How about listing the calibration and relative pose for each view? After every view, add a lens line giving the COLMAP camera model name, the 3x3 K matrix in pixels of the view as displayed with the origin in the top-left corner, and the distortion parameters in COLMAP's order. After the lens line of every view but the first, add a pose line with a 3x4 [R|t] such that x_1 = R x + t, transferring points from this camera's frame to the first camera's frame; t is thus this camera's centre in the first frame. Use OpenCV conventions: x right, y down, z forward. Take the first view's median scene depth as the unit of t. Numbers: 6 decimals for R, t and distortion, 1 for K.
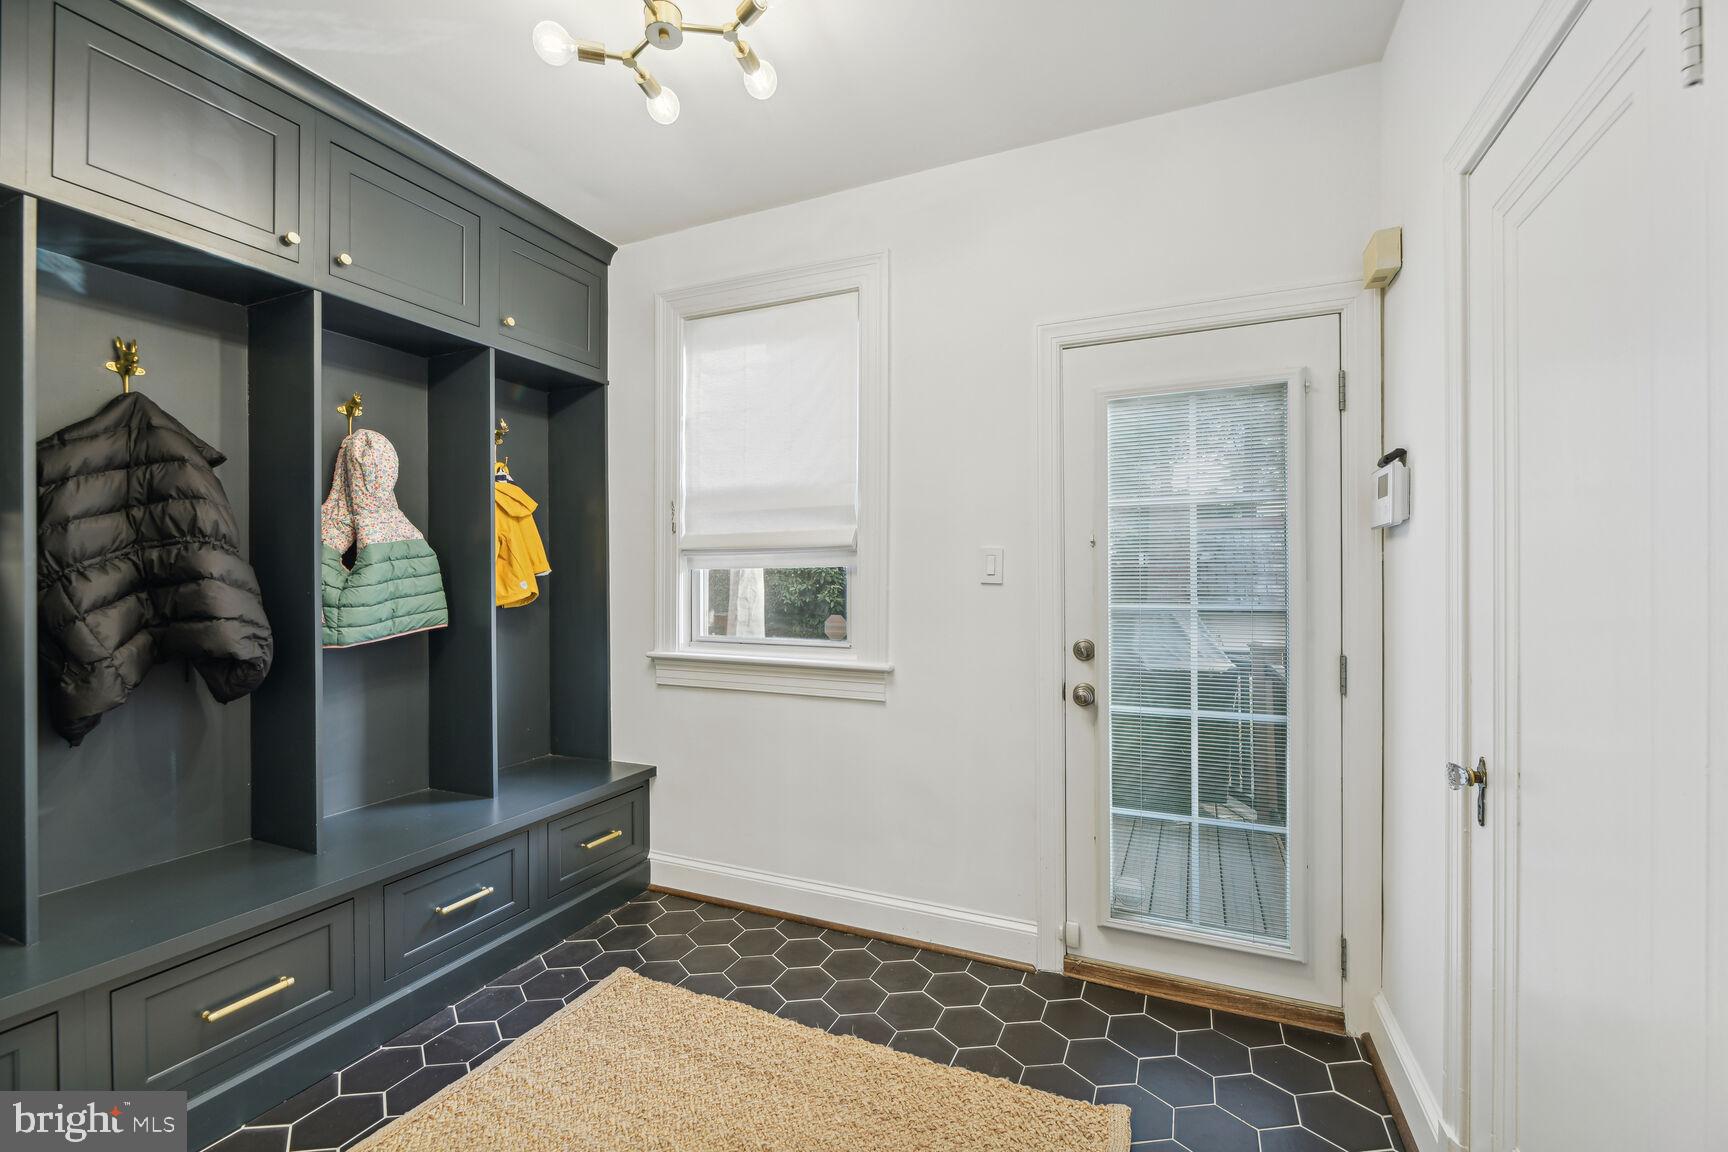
lens RADIAL K [[710.3, 0, 878.8], [0, 710.3, 580.6], [0, 0, 1]] dist [-0.004429, -0.000340]
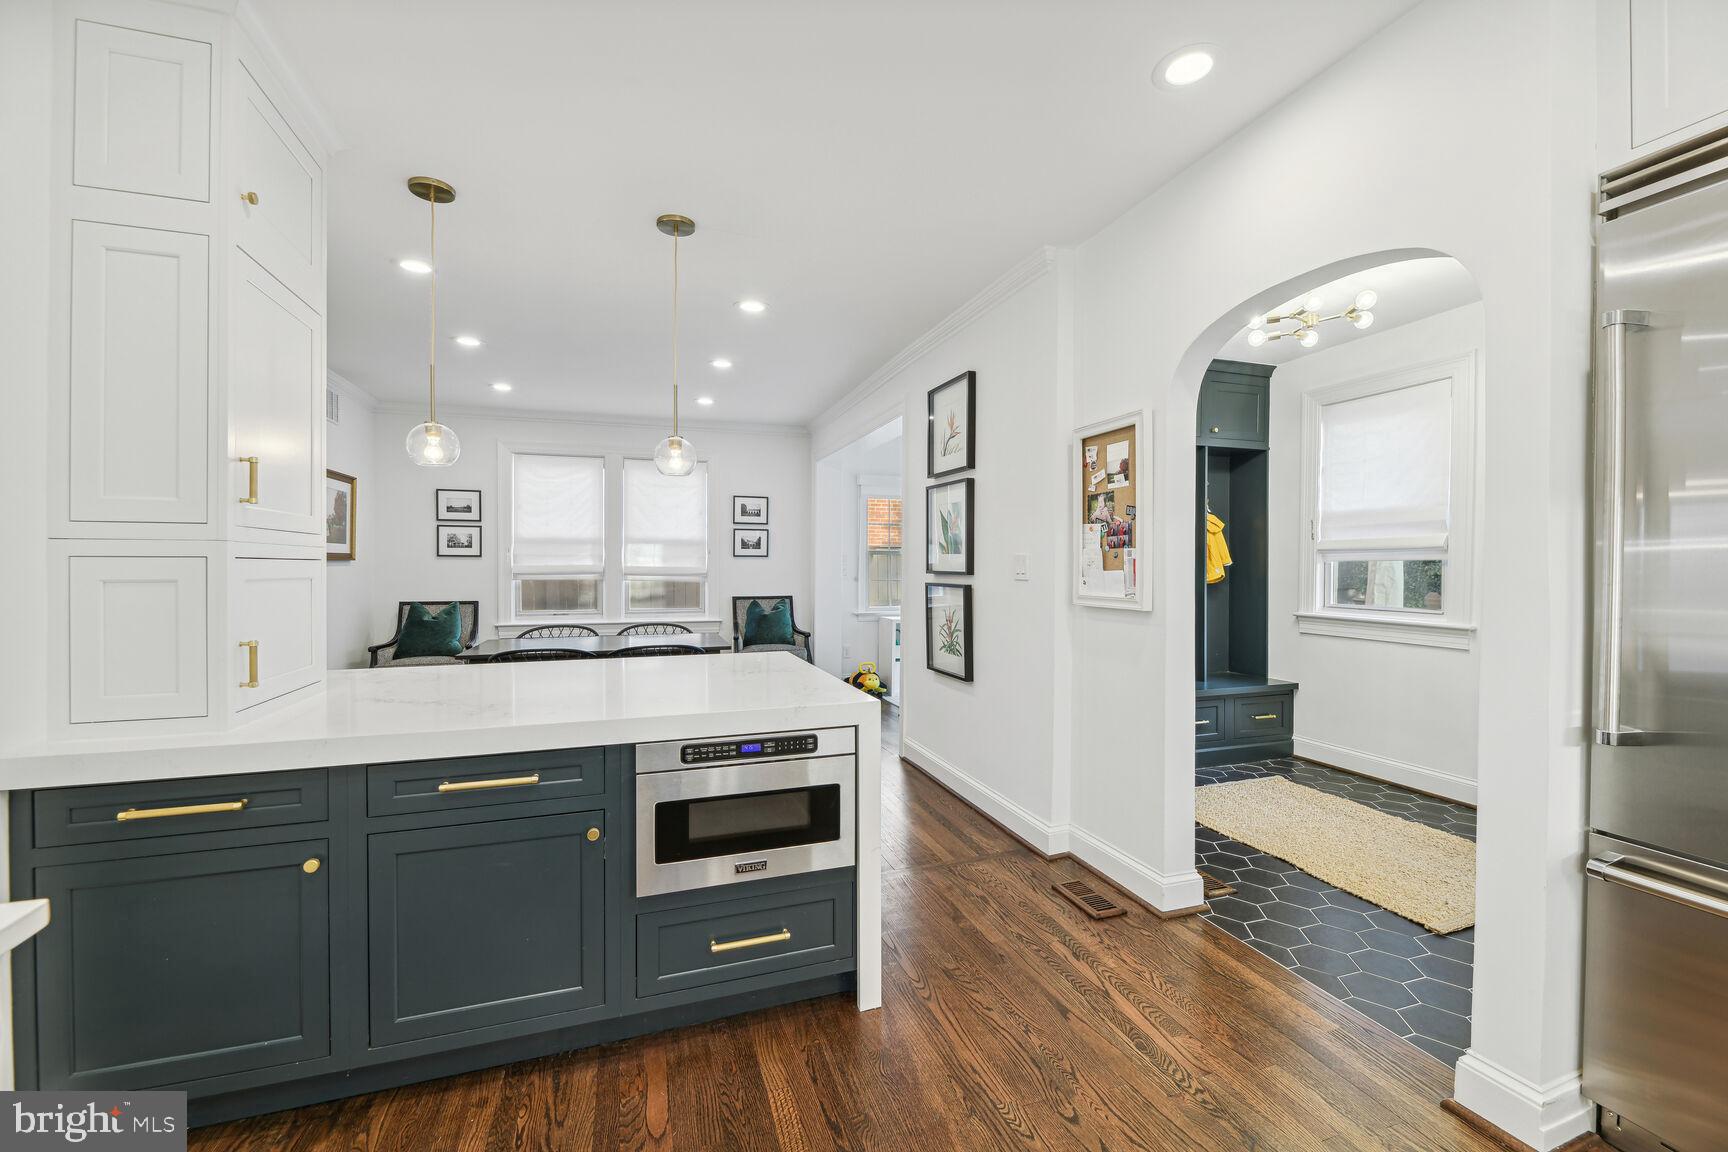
lens RADIAL K [[710.3, 0, 874.2], [0, 710.3, 576.4], [0, 0, 1]] dist [-0.004429, -0.000340]
pose [[0.669901, 0.013827, -0.742322, 0.242711], [-0.006579, 0.999898, 0.012688, 0.003631], [0.742422, -0.003616, 0.669923, -0.826874]]
